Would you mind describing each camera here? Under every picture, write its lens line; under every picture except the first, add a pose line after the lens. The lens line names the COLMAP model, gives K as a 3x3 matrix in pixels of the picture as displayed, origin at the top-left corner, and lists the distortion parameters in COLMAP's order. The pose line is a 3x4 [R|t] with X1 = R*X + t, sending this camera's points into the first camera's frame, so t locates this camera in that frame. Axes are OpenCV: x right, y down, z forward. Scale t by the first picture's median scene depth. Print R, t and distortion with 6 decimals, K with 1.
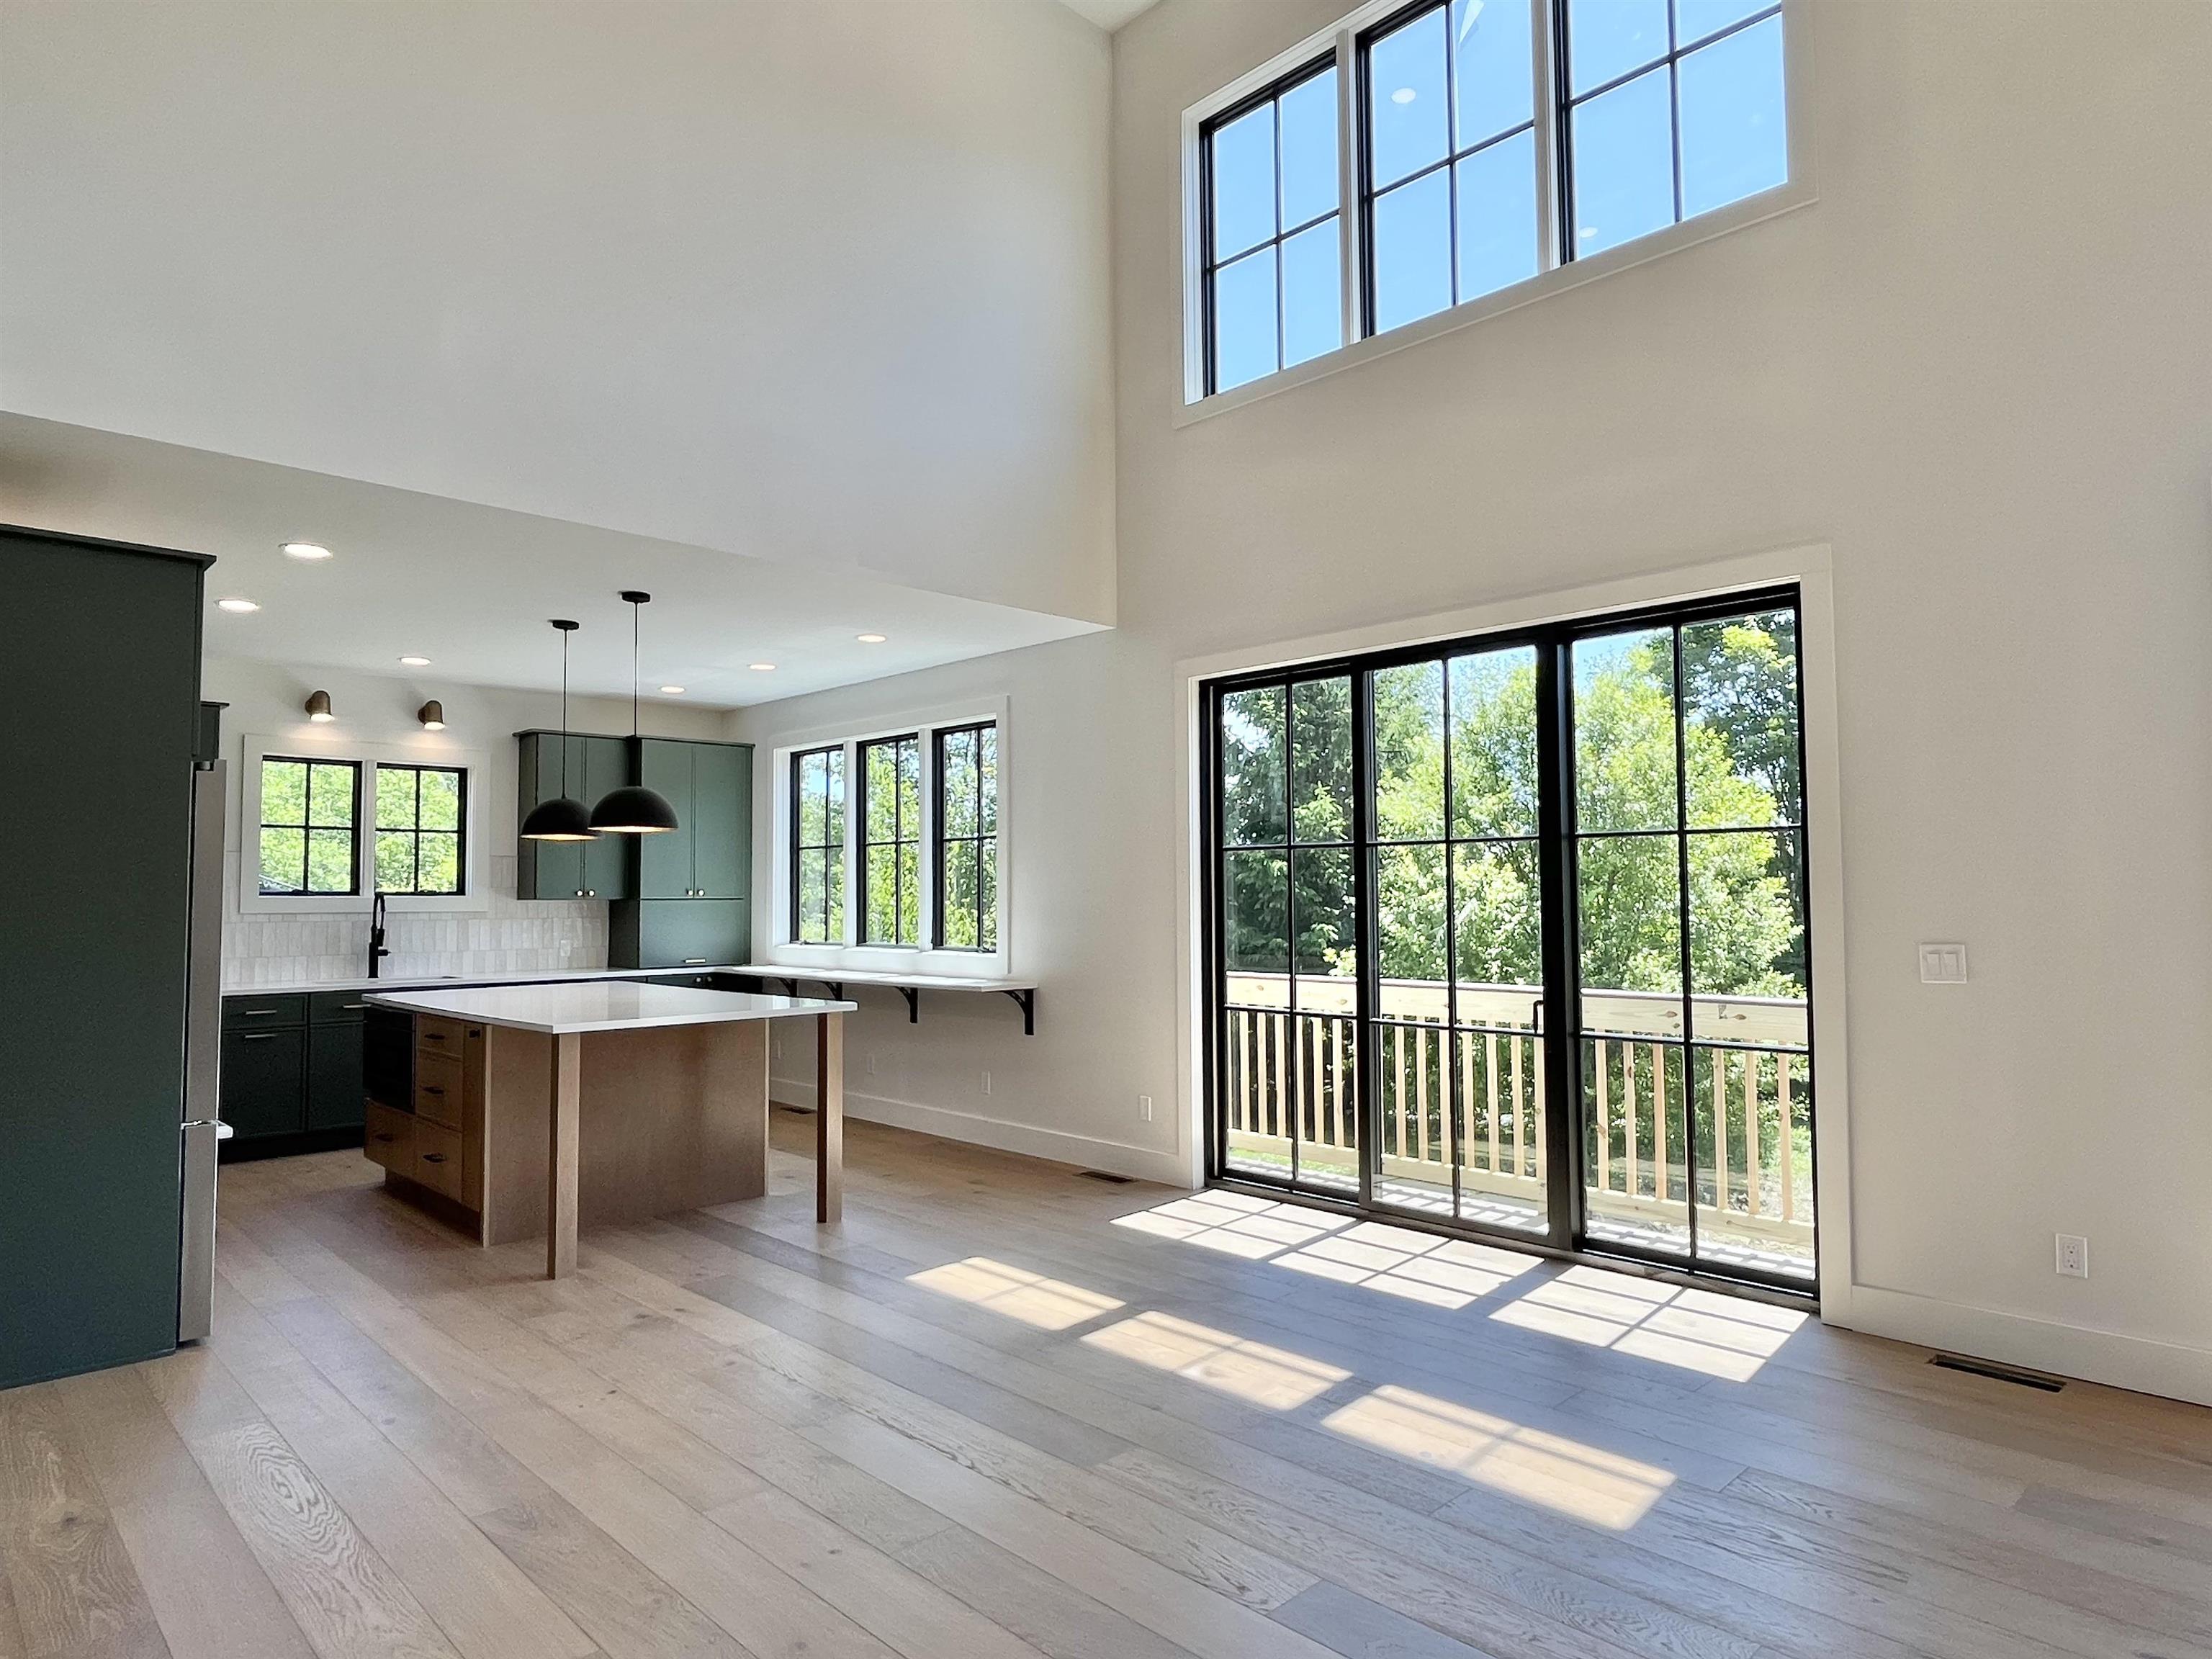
lens RADIAL K [[1281.3, 0, 1106.0], [0, 1281.3, 829.5], [0, 0, 1]] dist [-0.007012, 0.001413]
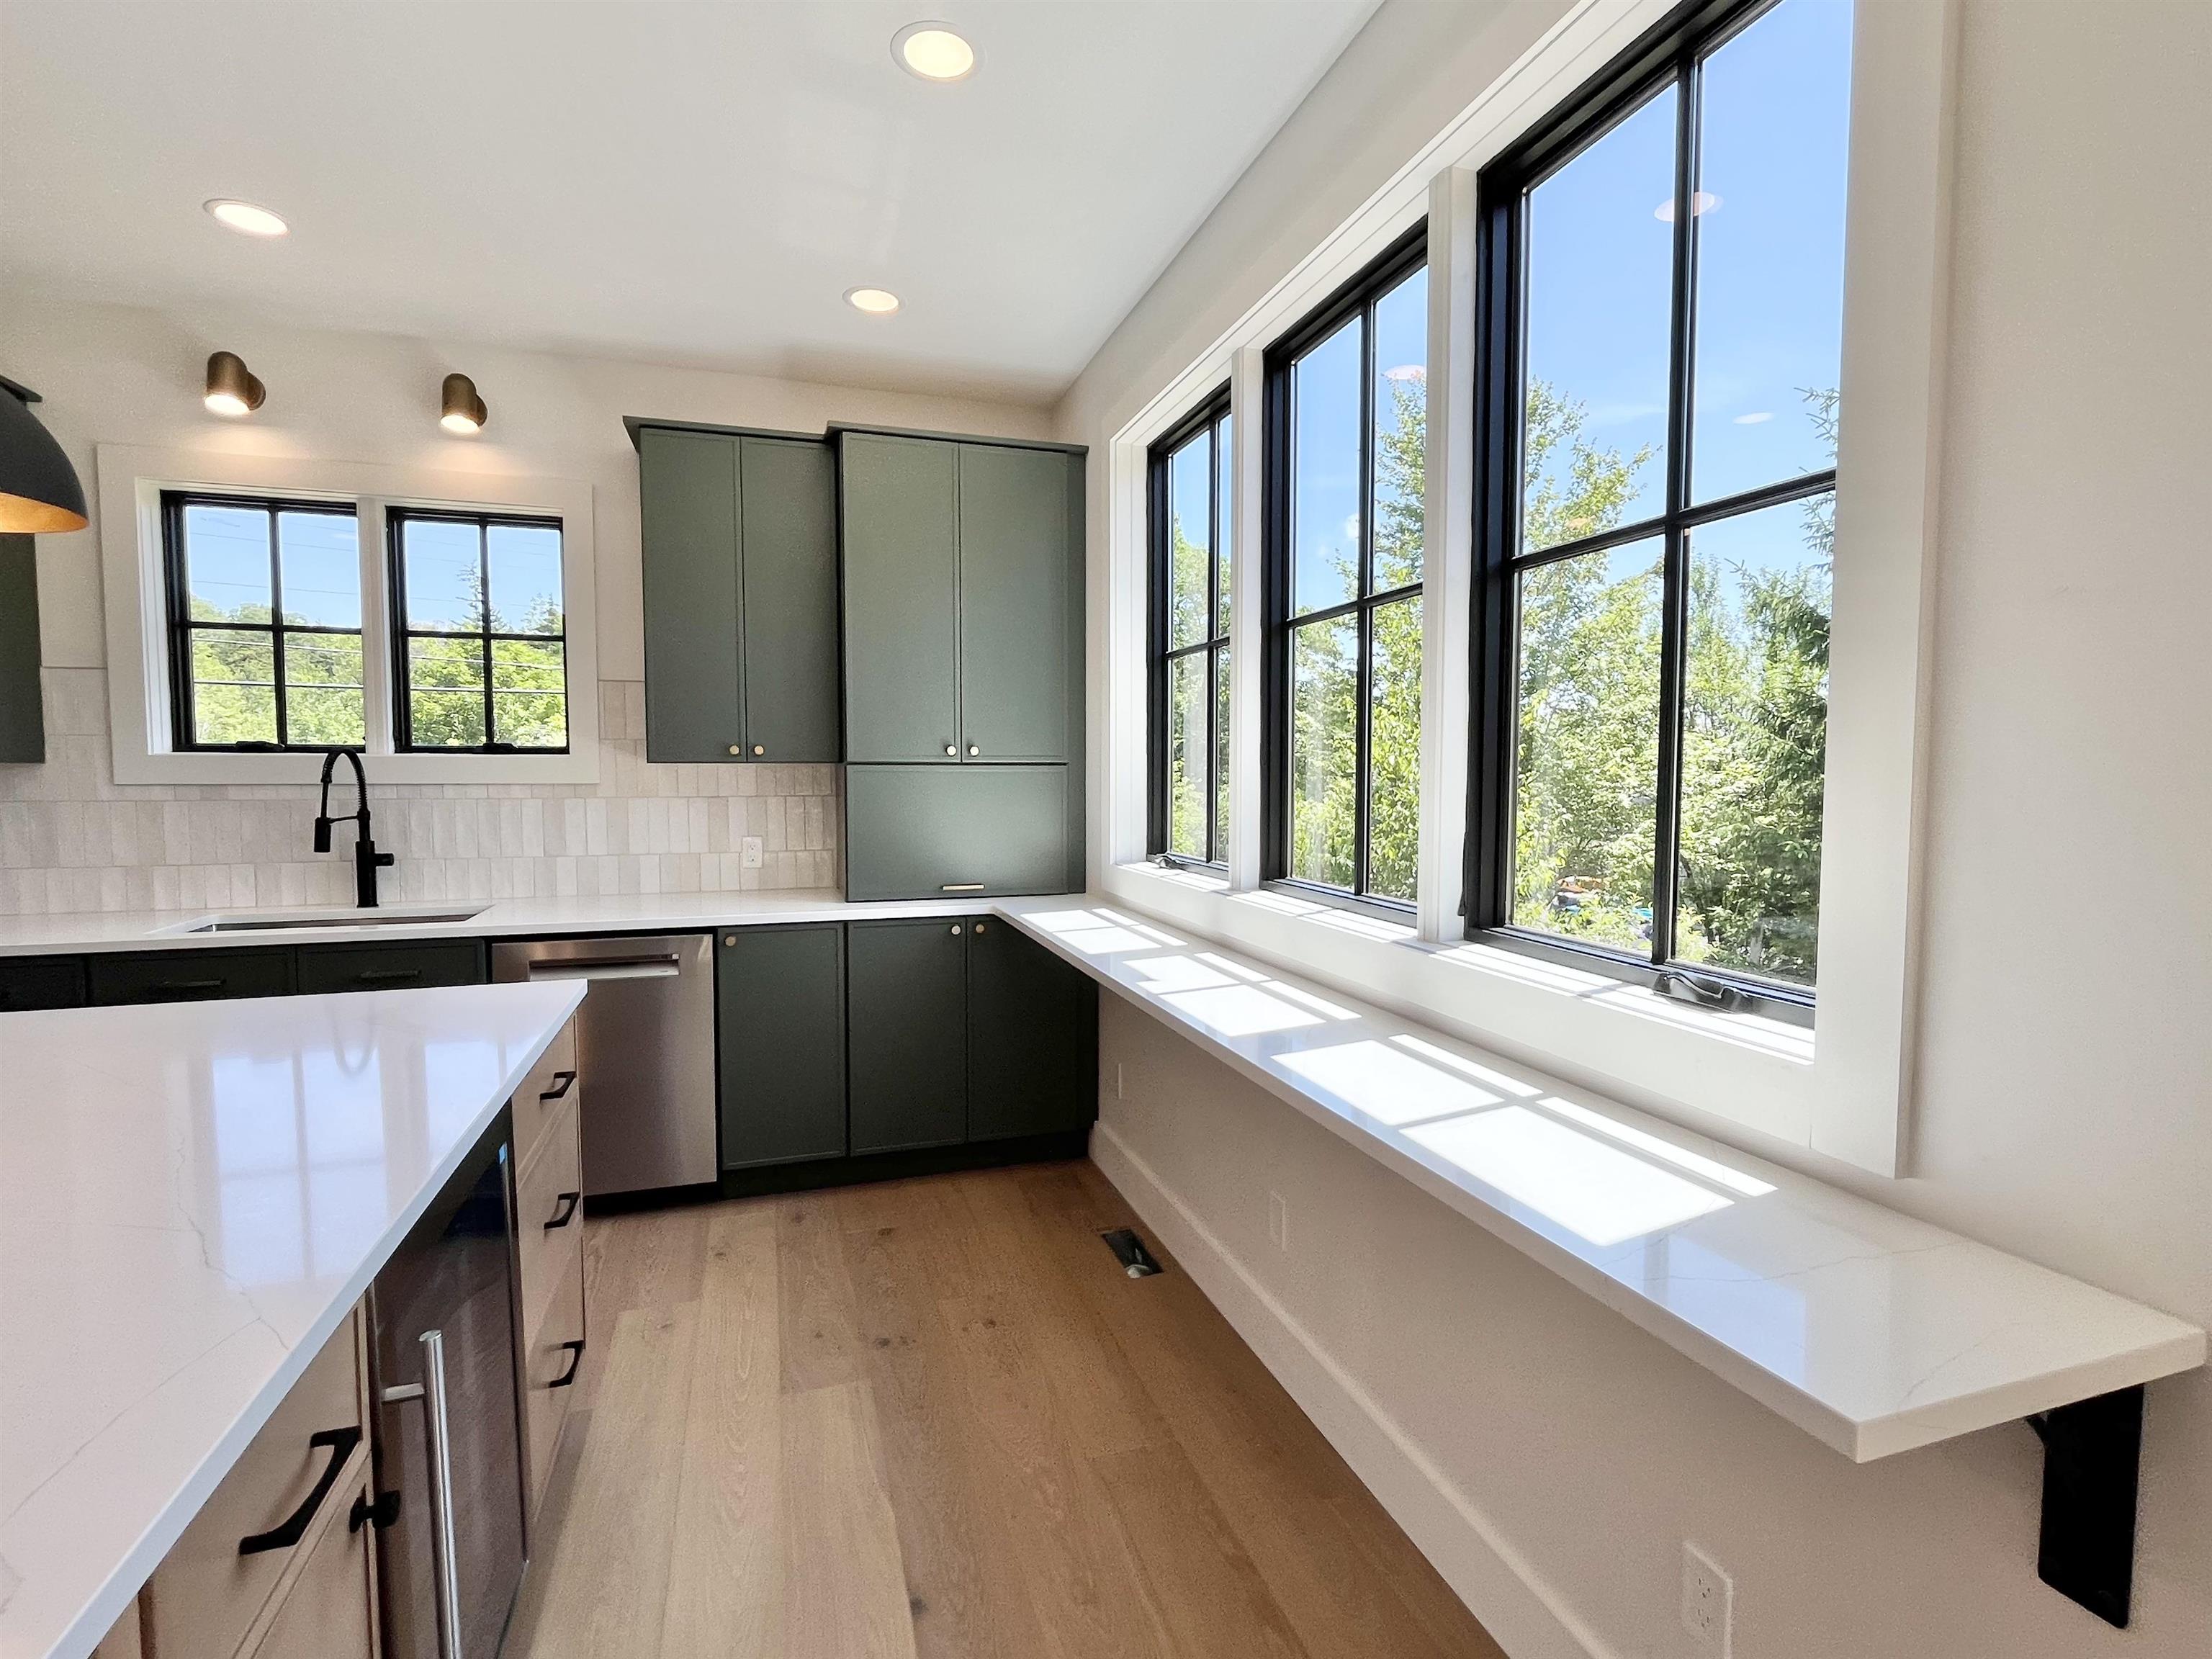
lens RADIAL K [[1041.7, 0, 1107.0], [0, 1041.7, 823.4], [0, 0, 1]] dist [-0.000875, 0.000007]
pose [[0.893301, 0.032125, -0.448310, -0.118068], [0.017026, 0.994308, 0.105177, 0.047081], [0.449137, -0.101587, 0.887669, 0.868731]]
